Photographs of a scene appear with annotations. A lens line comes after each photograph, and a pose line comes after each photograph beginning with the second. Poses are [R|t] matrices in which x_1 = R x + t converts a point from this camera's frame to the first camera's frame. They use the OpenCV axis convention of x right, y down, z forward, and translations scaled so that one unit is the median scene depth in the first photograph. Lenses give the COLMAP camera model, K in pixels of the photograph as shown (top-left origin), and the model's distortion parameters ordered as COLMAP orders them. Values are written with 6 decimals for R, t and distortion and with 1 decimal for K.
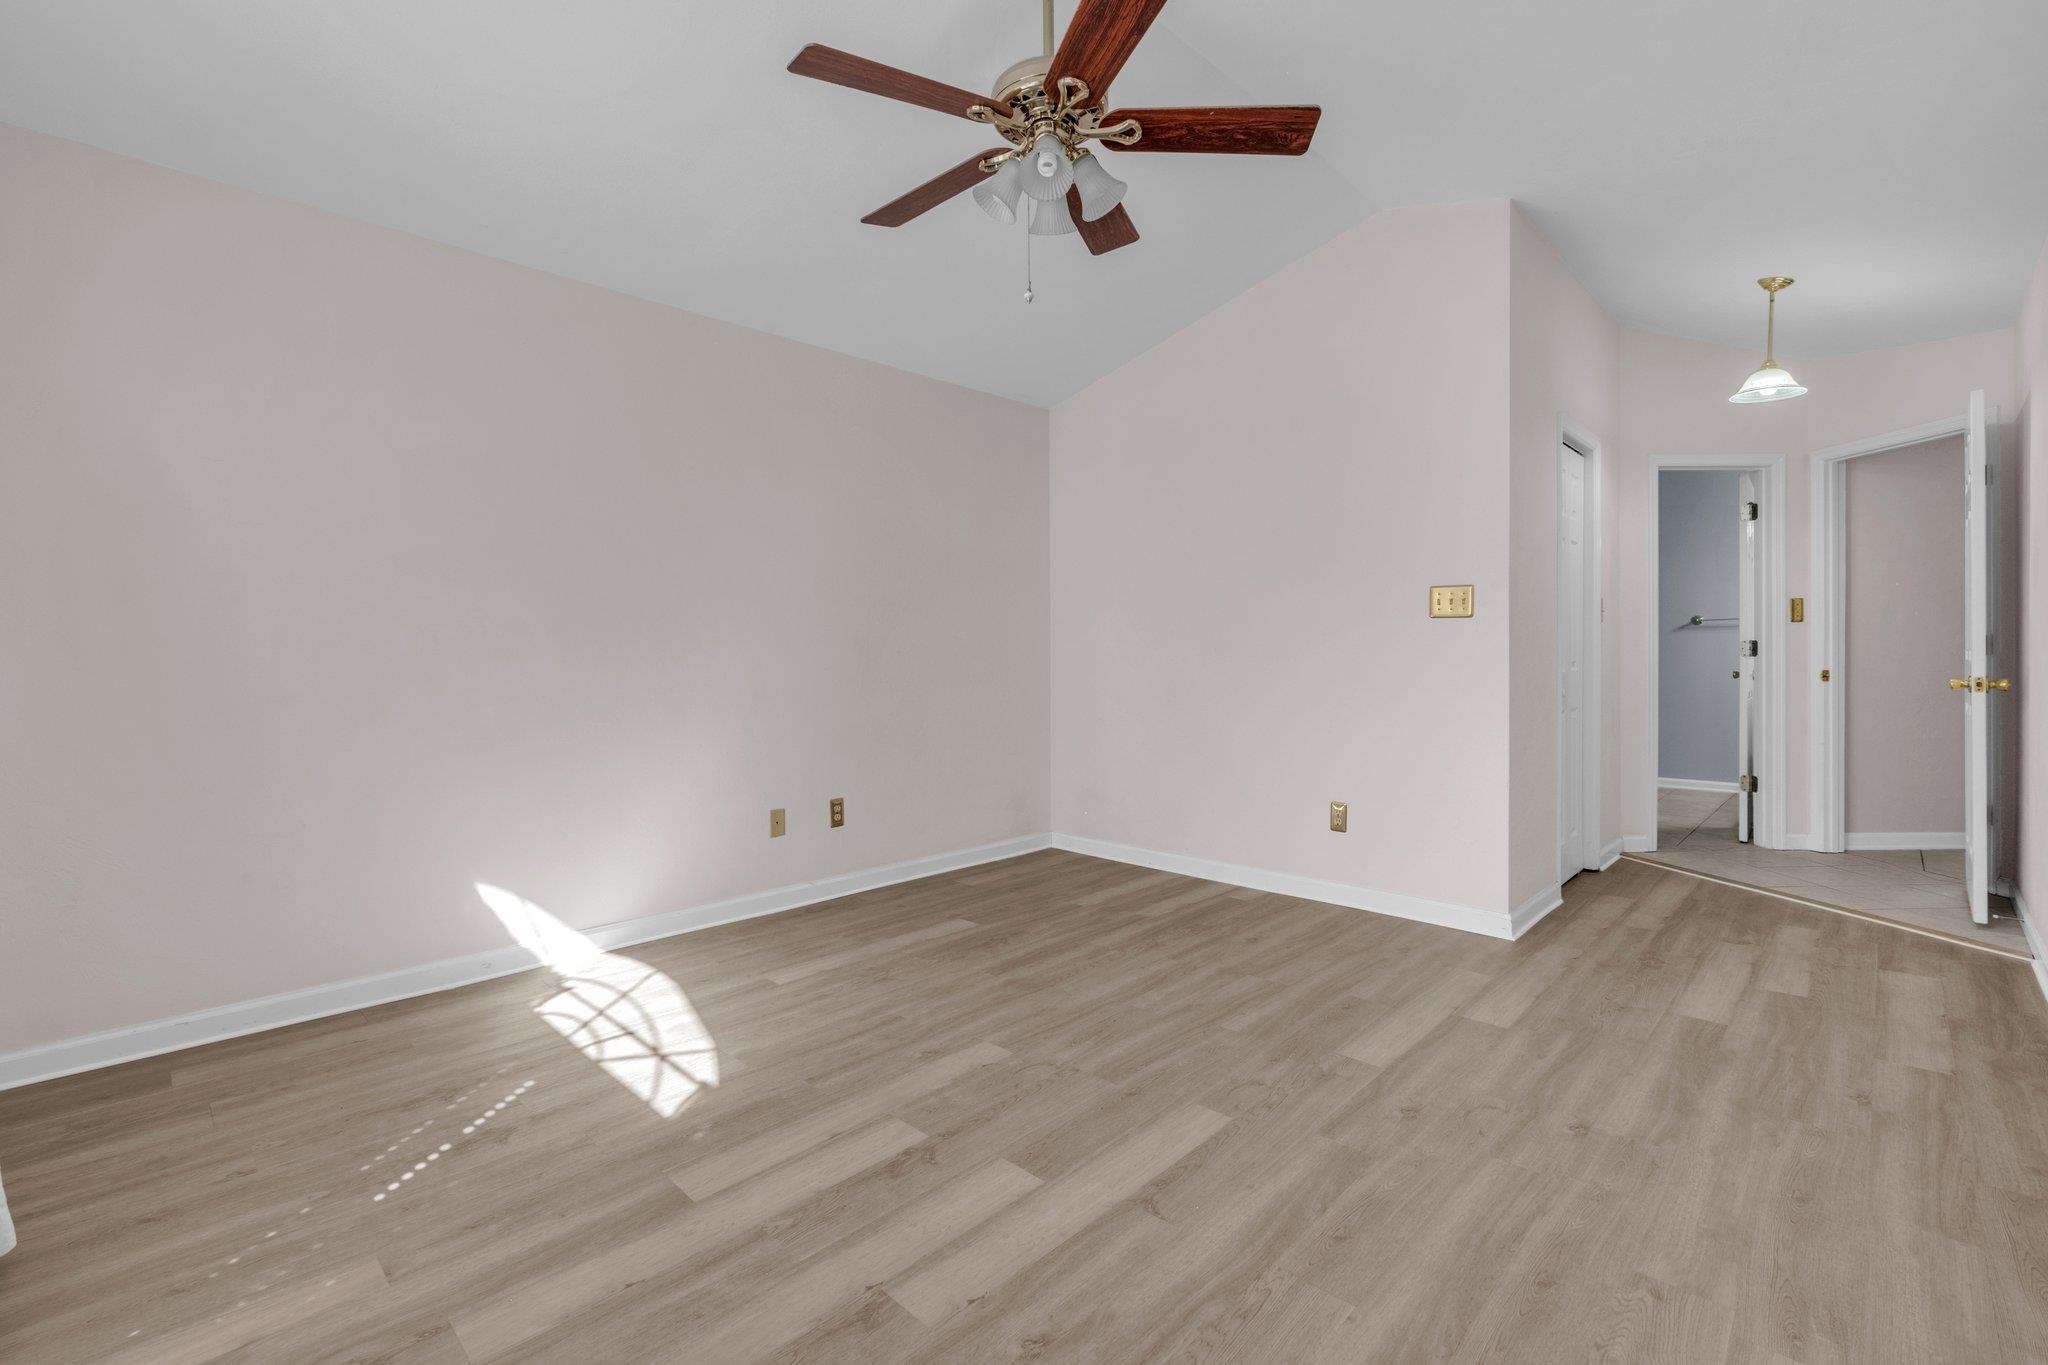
lens RADIAL K [[888.1, 0, 1018.1], [0, 888.1, 645.5], [0, 0, 1]] dist [-0.002224, 0.000190]
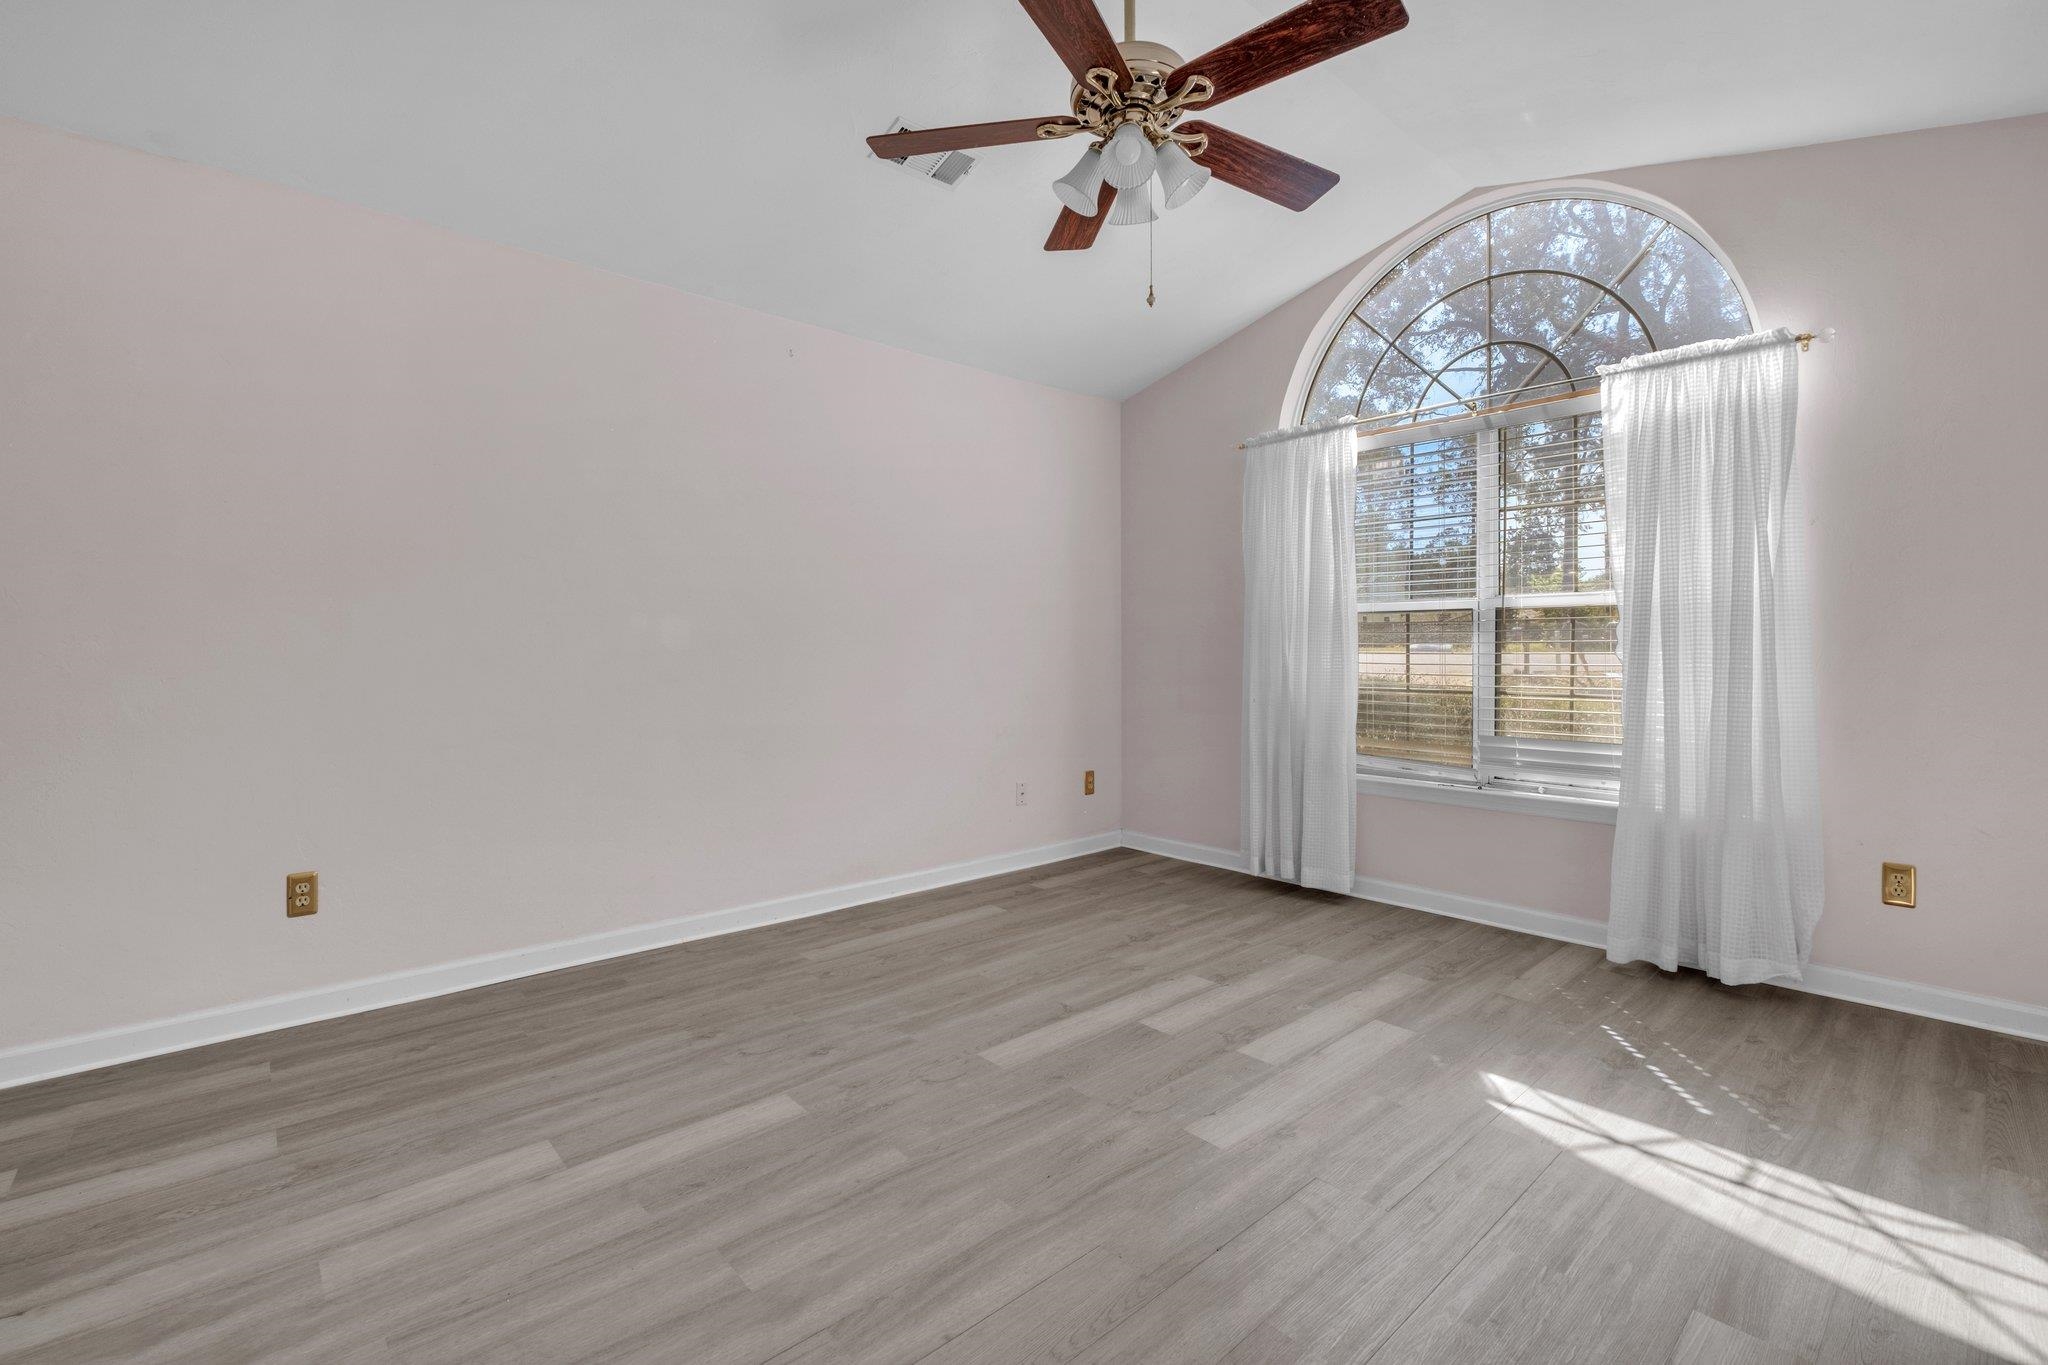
lens RADIAL K [[887.9, 0, 1010.6], [0, 887.9, 672.7], [0, 0, 1]] dist [-0.004101, -0.000150]
pose [[-0.996793, 0.007560, 0.079663, 0.084957], [0.008673, 0.999869, 0.013642, 0.016498], [-0.079550, 0.014289, -0.996728, 1.795524]]
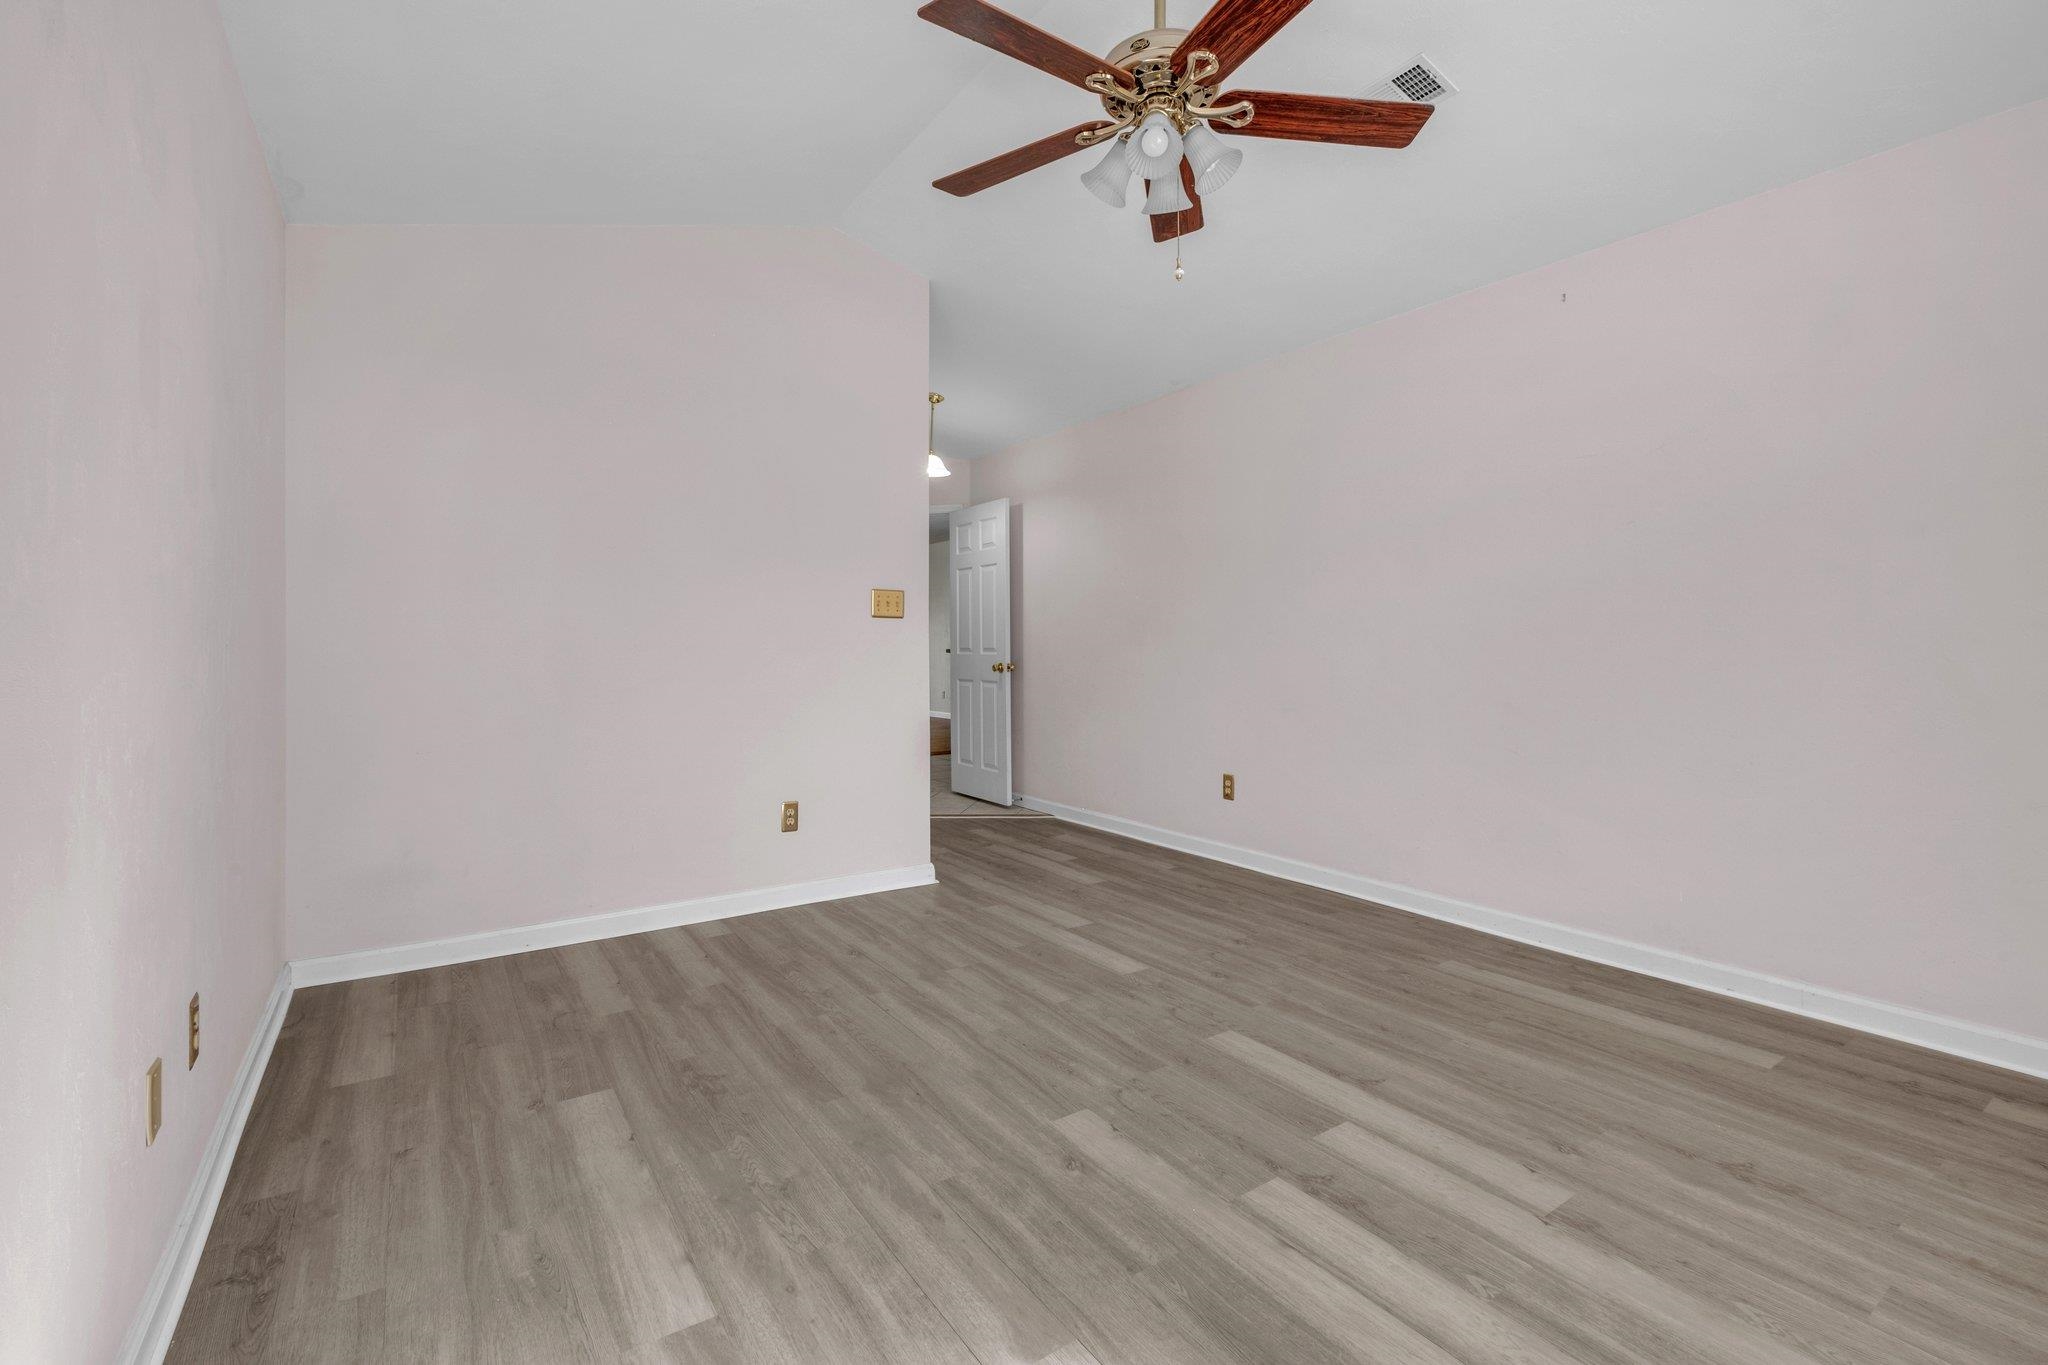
lens RADIAL K [[898.9, 0, 1002.4], [0, 898.9, 648.3], [0, 0, 1]] dist [-0.003836, -0.000640]
pose [[0.212868, 0.001794, 0.977079, -0.853433], [-0.005661, 0.999984, -0.000603, 0.013641], [-0.977064, -0.005403, 0.212875, 0.876194]]
